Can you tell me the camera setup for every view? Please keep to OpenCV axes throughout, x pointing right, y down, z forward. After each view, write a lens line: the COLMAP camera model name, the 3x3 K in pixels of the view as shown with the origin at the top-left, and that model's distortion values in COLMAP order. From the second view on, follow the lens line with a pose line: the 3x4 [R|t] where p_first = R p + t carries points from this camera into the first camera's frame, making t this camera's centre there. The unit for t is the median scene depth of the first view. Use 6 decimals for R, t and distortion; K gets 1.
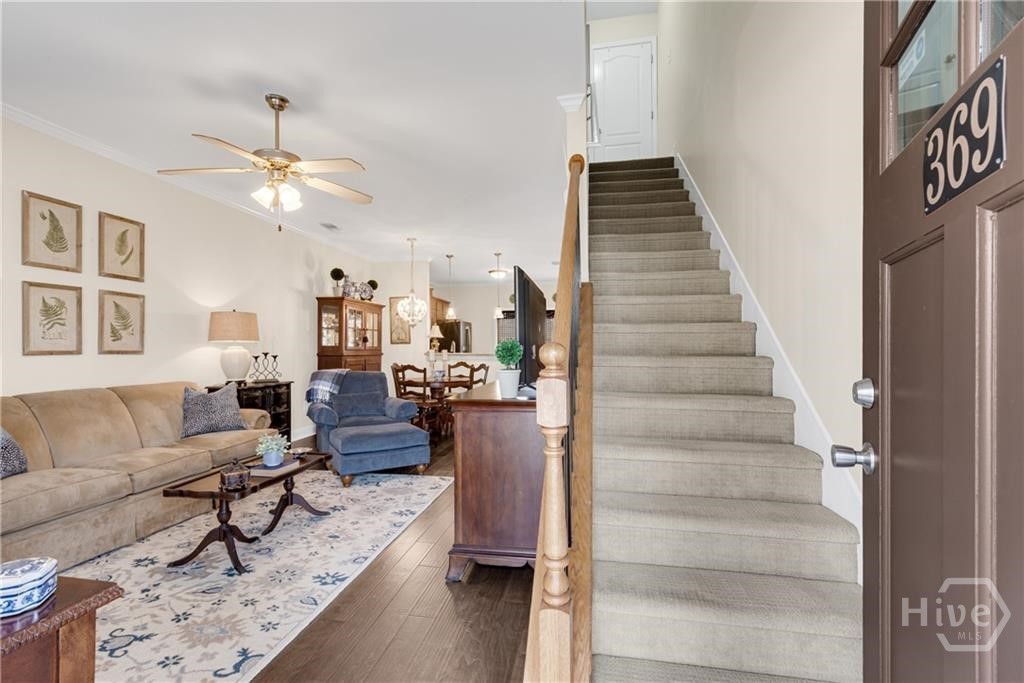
lens RADIAL K [[462.3, 0, 518.3], [0, 462.3, 348.4], [0, 0, 1]] dist [0.005028, -0.001067]
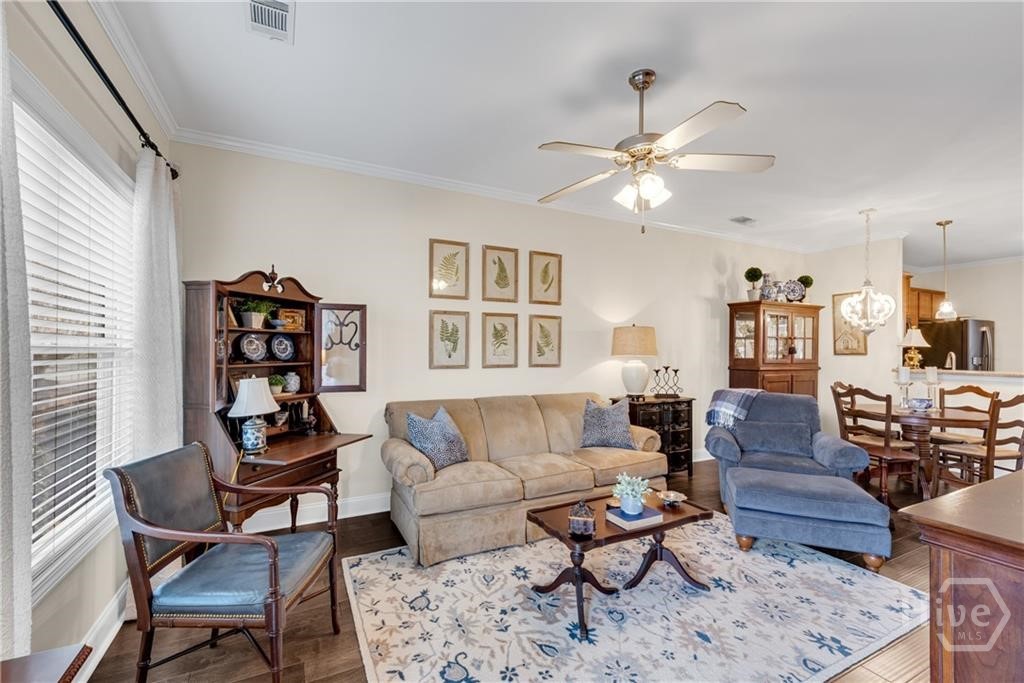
lens RADIAL K [[429.2, 0, 495.1], [0, 429.2, 349.0], [0, 0, 1]] dist [0.009850, -0.003214]
pose [[0.575238, 0.002735, -0.817982, -0.025695], [-0.006811, 0.999976, -0.001446, -0.031420], [0.817958, 0.006403, 0.575242, 0.258702]]
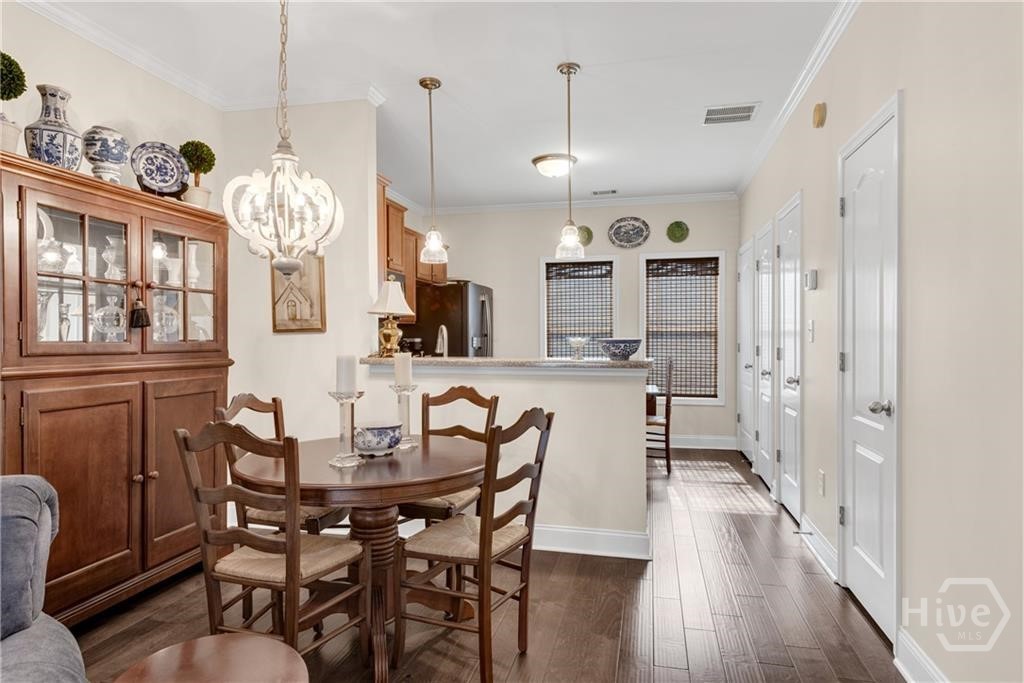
lens RADIAL K [[609.1, 0, 516.2], [0, 609.1, 350.0], [0, 0, 1]] dist [0.003525, 0.000418]
pose [[0.997814, 0.000253, -0.066085, -0.108126], [0.000865, 0.999857, 0.016881, -0.008919], [0.066080, -0.016901, 0.997671, 1.118389]]
